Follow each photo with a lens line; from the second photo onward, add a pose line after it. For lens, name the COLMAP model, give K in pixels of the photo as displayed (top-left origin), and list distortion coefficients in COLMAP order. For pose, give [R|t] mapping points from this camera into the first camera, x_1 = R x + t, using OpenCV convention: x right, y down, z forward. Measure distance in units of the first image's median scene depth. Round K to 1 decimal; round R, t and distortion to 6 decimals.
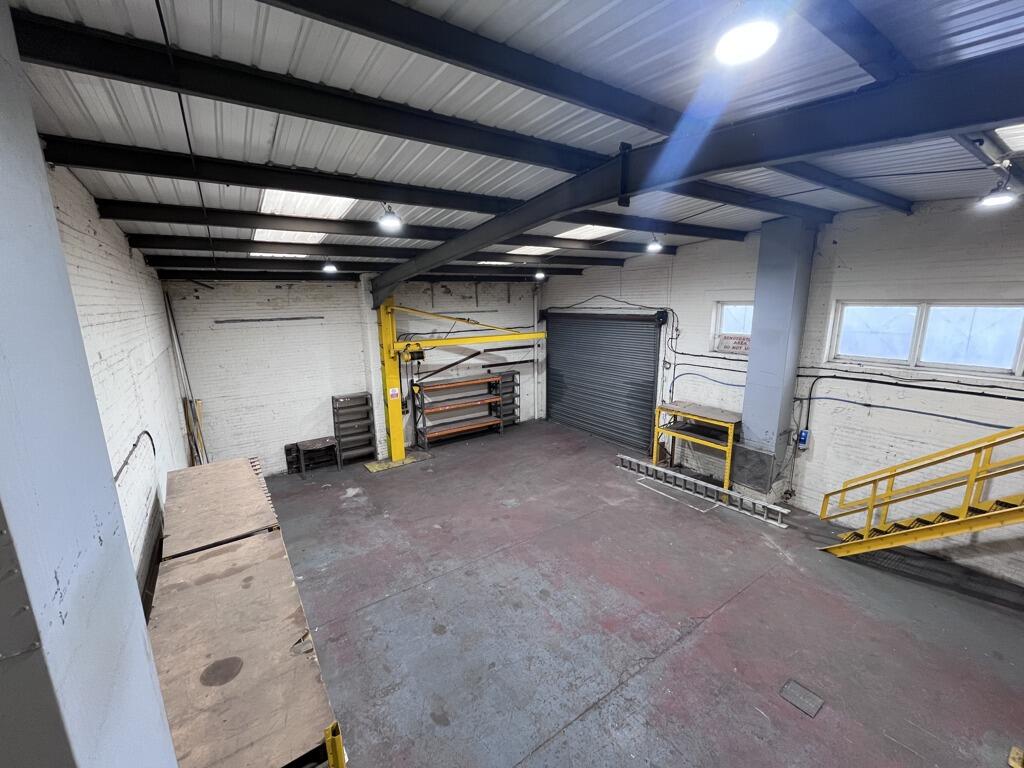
lens RADIAL K [[416.0, 0, 507.2], [0, 416.0, 387.6], [0, 0, 1]] dist [-0.000912, -0.000020]
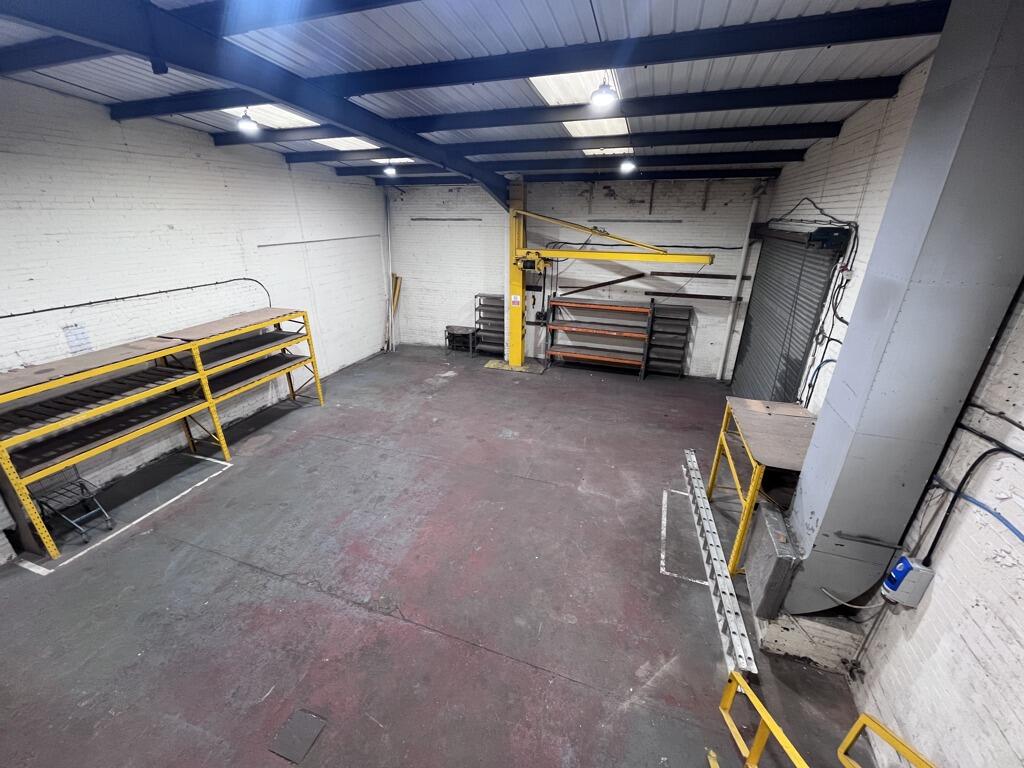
lens RADIAL K [[416.0, 0, 511.2], [0, 416.0, 385.5], [0, 0, 1]] dist [-0.000912, -0.000020]
pose [[0.594597, 0.327278, -0.734400, 0.483805], [-0.181155, 0.944452, 0.274215, -0.060258], [0.783350, -0.030007, 0.620857, 0.313386]]
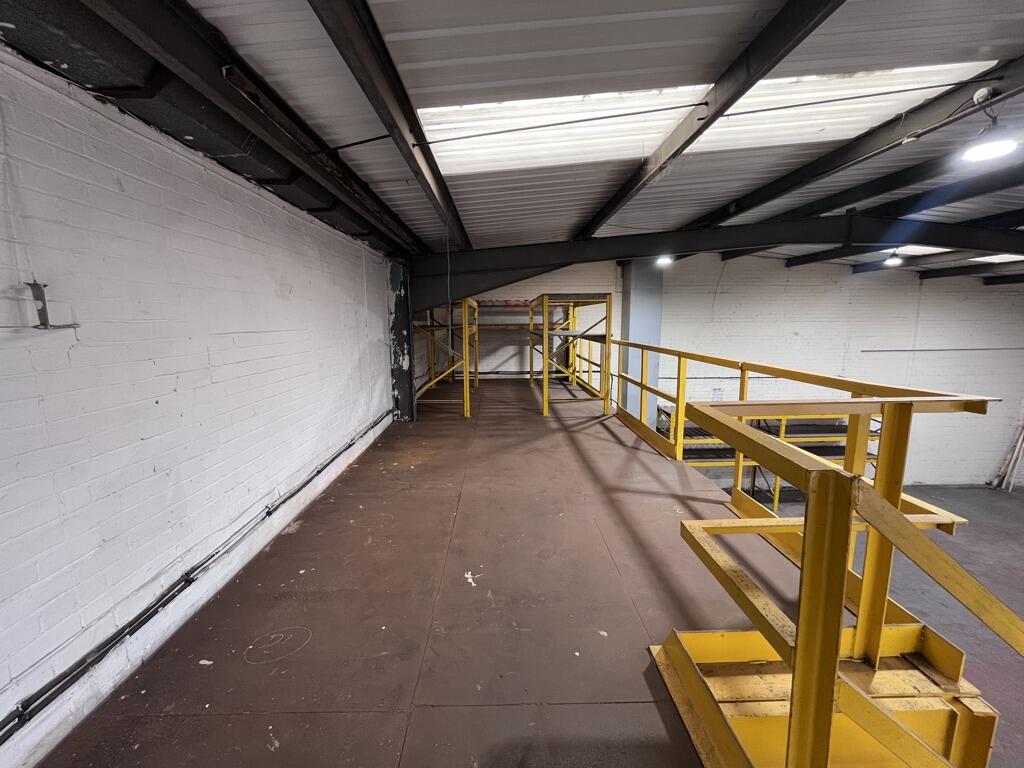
lens RADIAL K [[416.0, 0, 512.6], [0, 416.0, 386.4], [0, 0, 1]] dist [-0.000912, -0.000020]
pose [[-0.537217, 0.143967, -0.831067, 0.675334], [-0.161515, 0.949531, 0.268895, -0.054023], [0.827835, 0.278685, -0.486851, 0.272172]]
